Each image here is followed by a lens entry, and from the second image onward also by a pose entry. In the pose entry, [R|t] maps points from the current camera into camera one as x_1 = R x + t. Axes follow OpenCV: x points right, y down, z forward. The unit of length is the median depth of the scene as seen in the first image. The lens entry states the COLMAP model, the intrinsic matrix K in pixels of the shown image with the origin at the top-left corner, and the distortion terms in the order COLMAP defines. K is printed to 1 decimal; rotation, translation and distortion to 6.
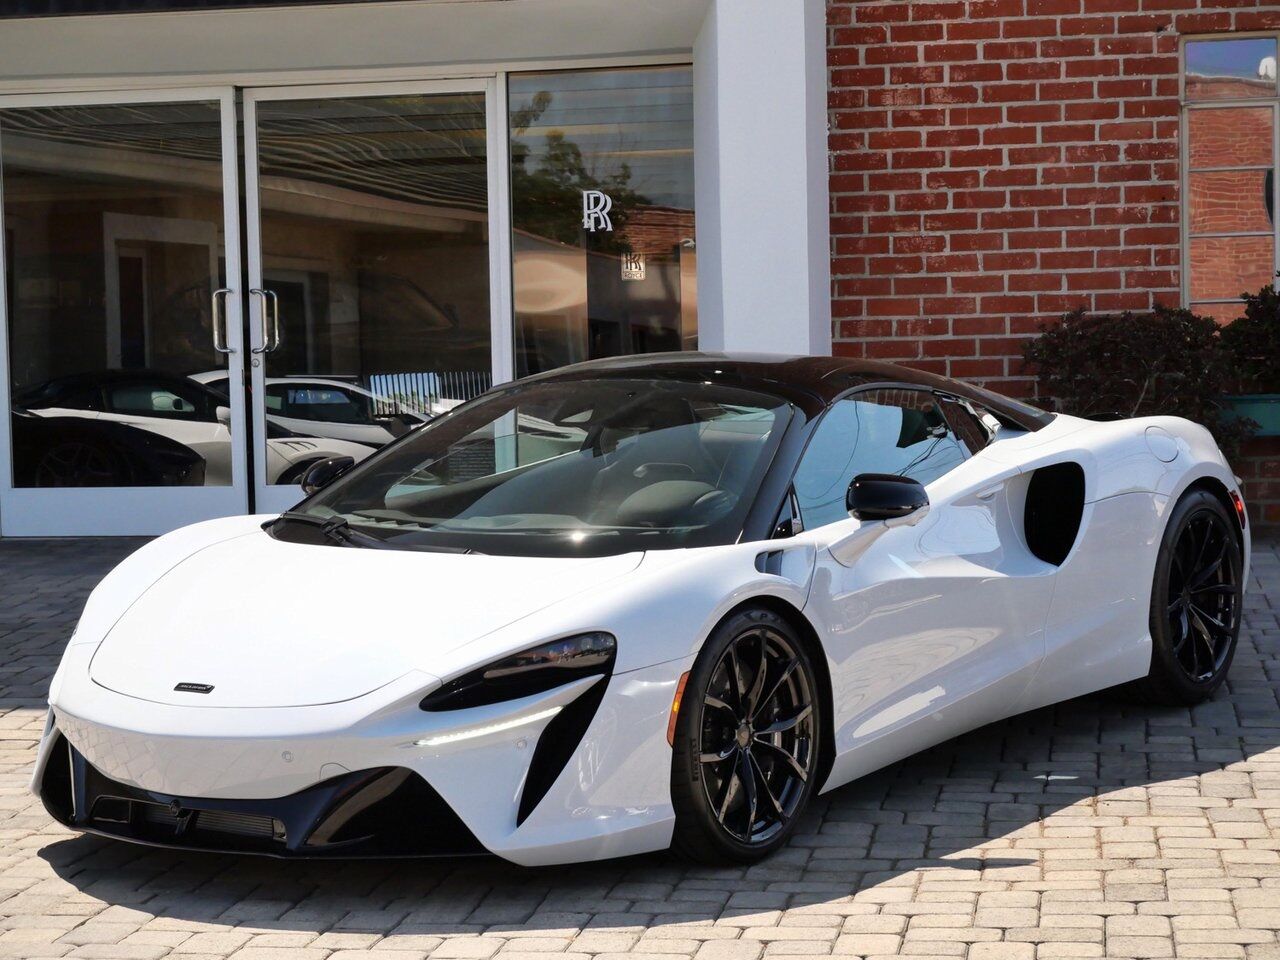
lens RADIAL K [[2694.8, 0, 640.0], [0, 2694.8, 480.0], [0, 0, 1]] dist [0.003045, 0.295210]
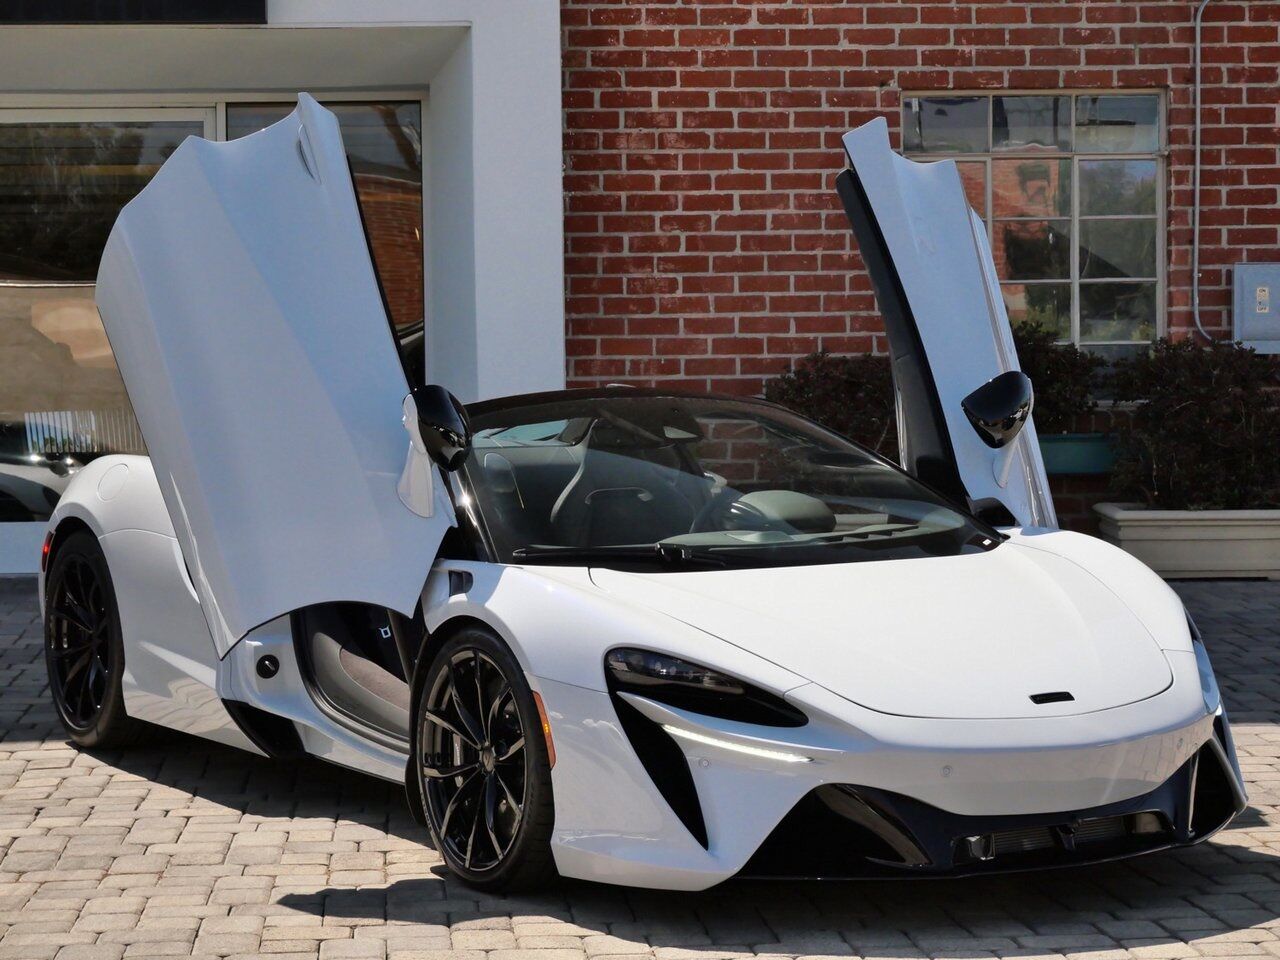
lens RADIAL K [[2694.8, 0, 640.0], [0, 2694.8, 480.0], [0, 0, 1]] dist [0.003045, 0.295210]
pose [[0.974887, 0.004605, 0.222653, -0.128067], [-0.000607, 0.999837, -0.018022, 0.004408], [-0.222700, 0.017434, 0.974731, 0.009354]]
